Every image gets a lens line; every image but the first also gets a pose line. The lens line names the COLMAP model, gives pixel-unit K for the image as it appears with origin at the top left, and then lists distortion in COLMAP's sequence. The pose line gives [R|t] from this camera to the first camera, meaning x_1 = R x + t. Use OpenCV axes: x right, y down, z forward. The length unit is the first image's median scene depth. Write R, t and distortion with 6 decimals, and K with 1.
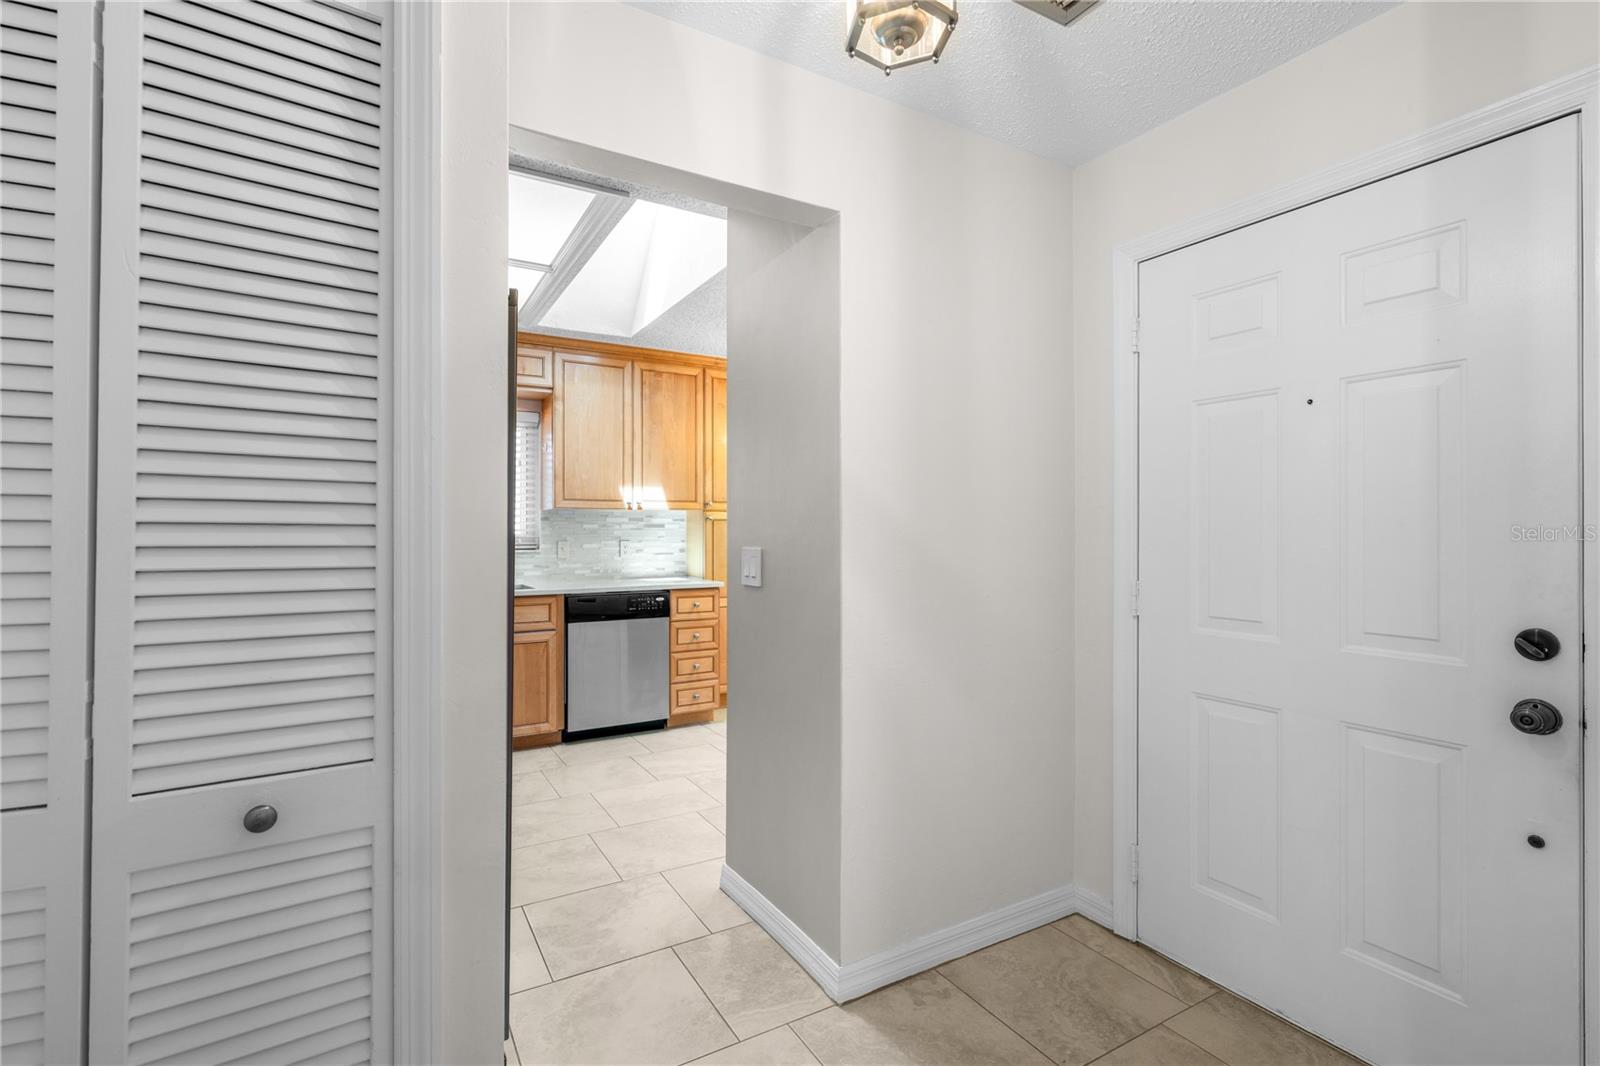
lens RADIAL K [[731.4, 0, 834.1], [0, 731.4, 525.0], [0, 0, 1]] dist [0.000650, -0.000093]
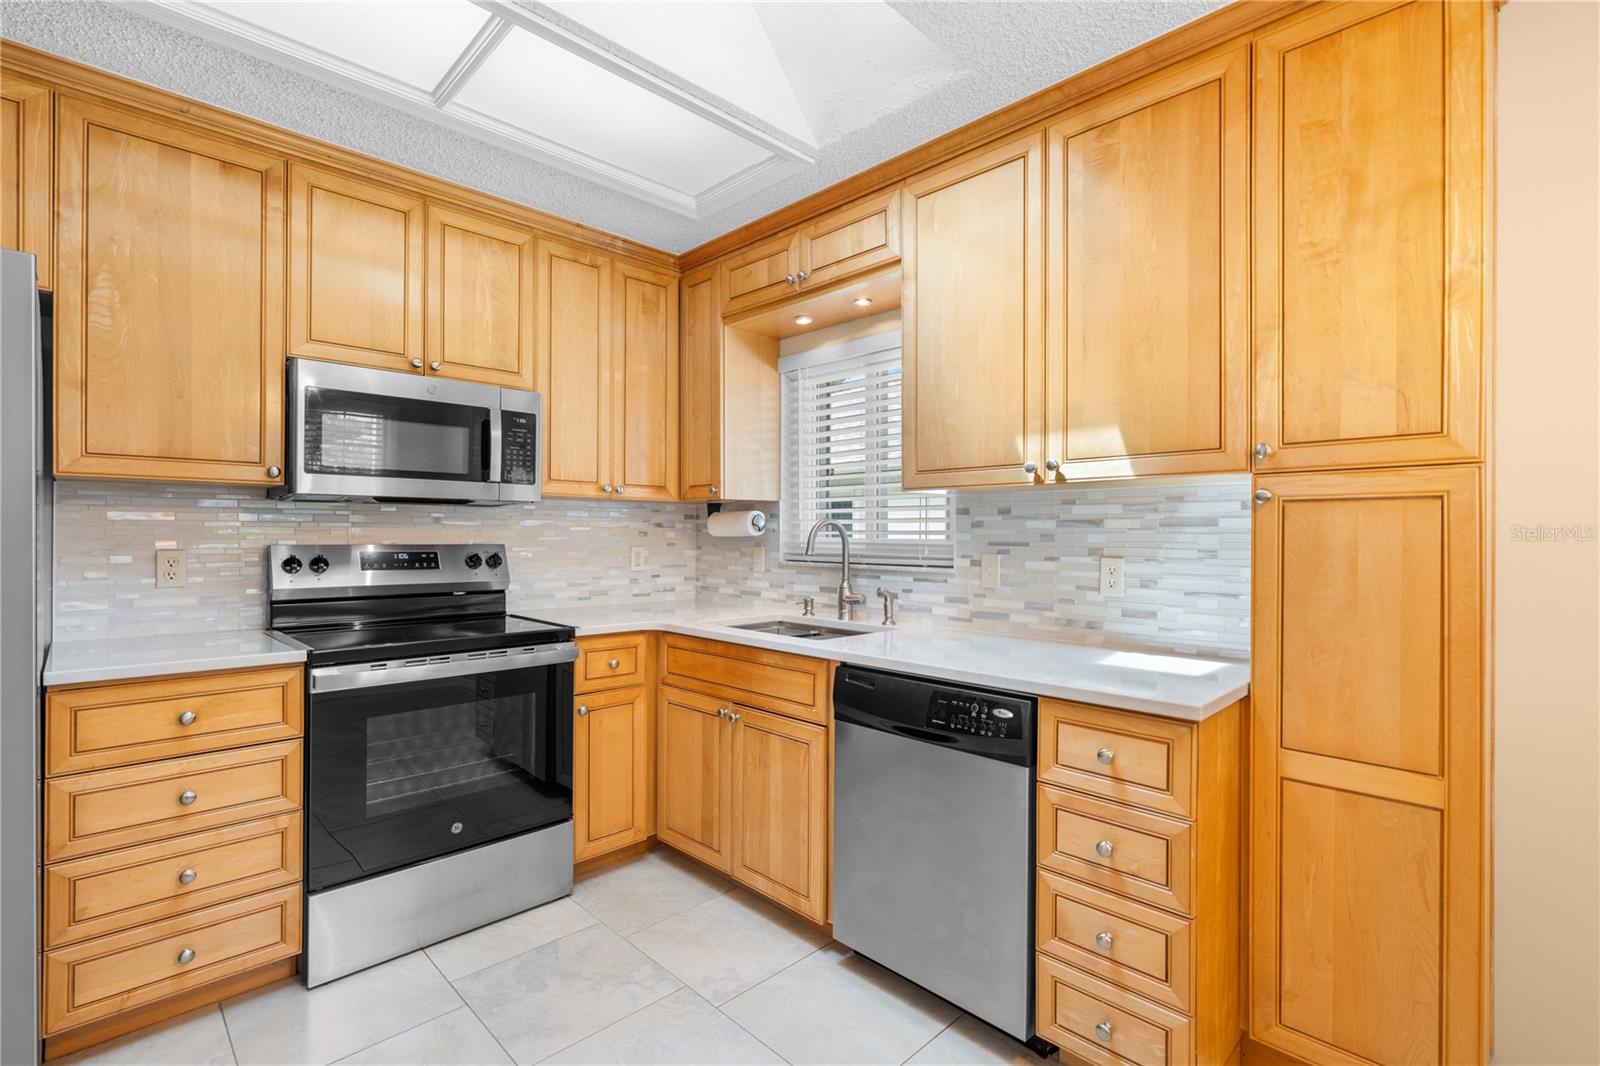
lens RADIAL K [[748.2, 0, 800.0], [0, 748.2, 533.0], [0, 0, 1]] dist [-0.001411, -0.000725]
pose [[0.205831, 0.000580, -0.978587, 0.115267], [0.003285, 0.999994, 0.001283, 0.006325], [0.978582, -0.003478, 0.205828, 0.778823]]
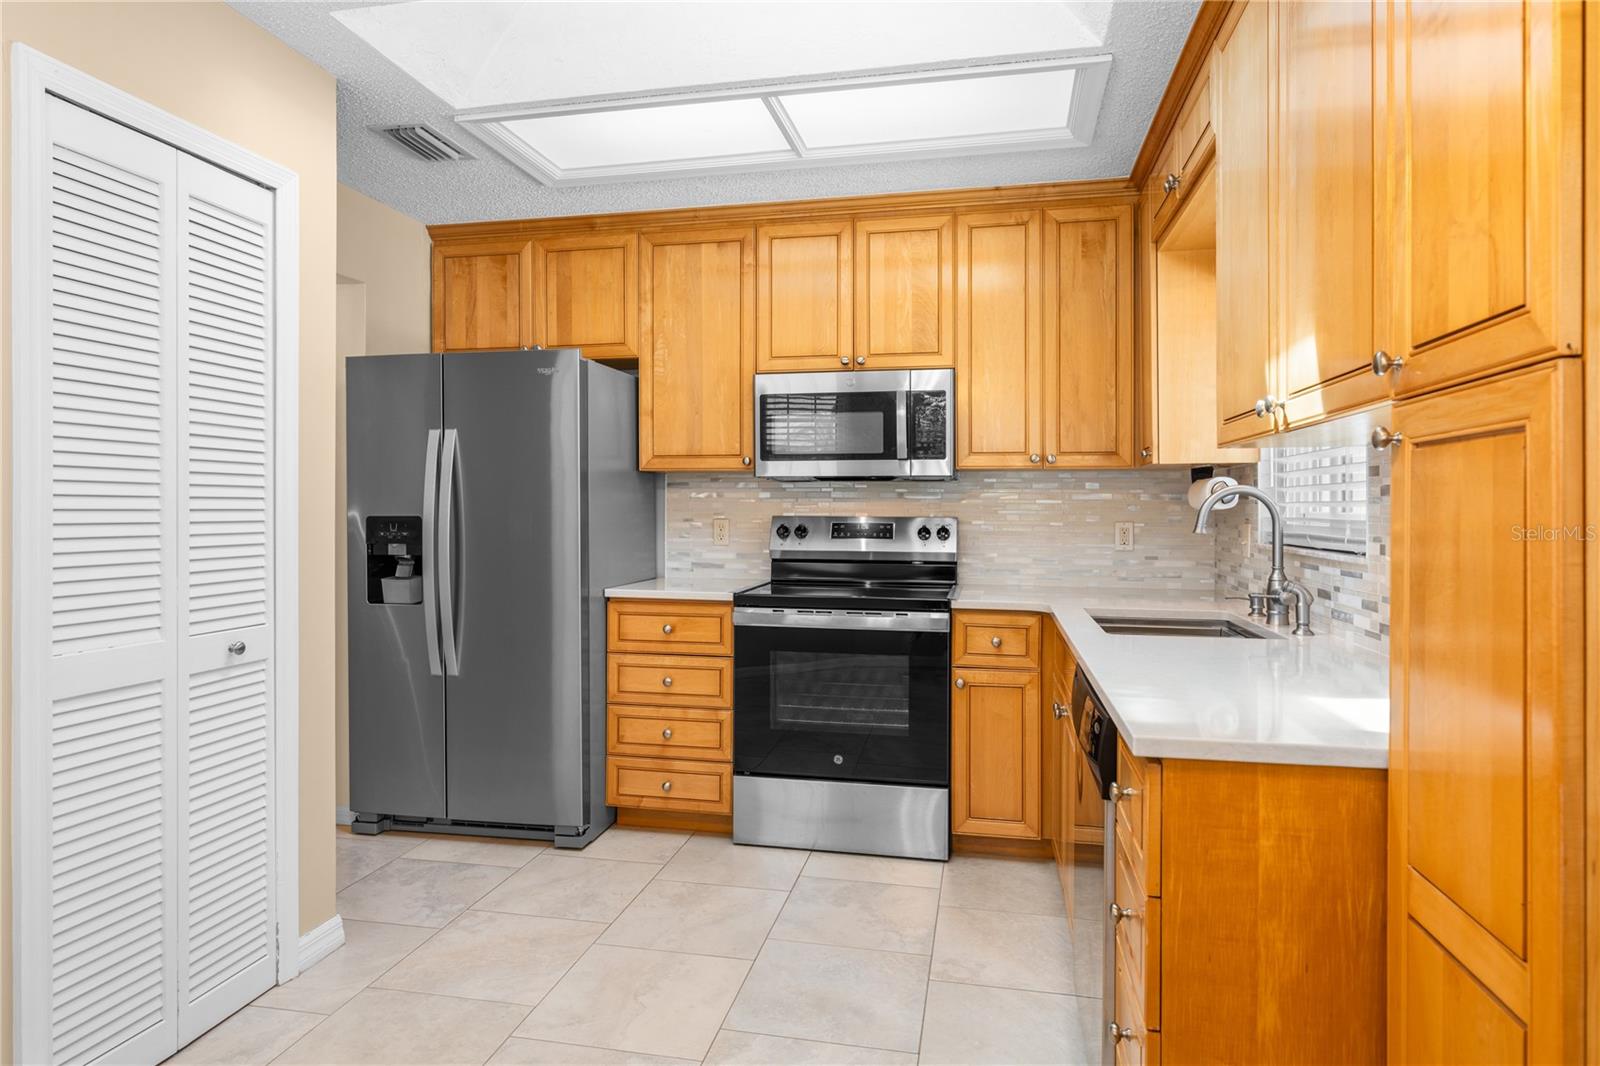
lens RADIAL K [[939.8, 0, 769.8], [0, 939.8, 505.5], [0, 0, 1]] dist [-0.000927, -0.000997]
pose [[-0.716187, -0.001593, -0.697907, 0.127550], [0.003814, 0.999974, -0.006197, 0.009818], [0.697898, -0.007100, -0.716161, 1.130871]]
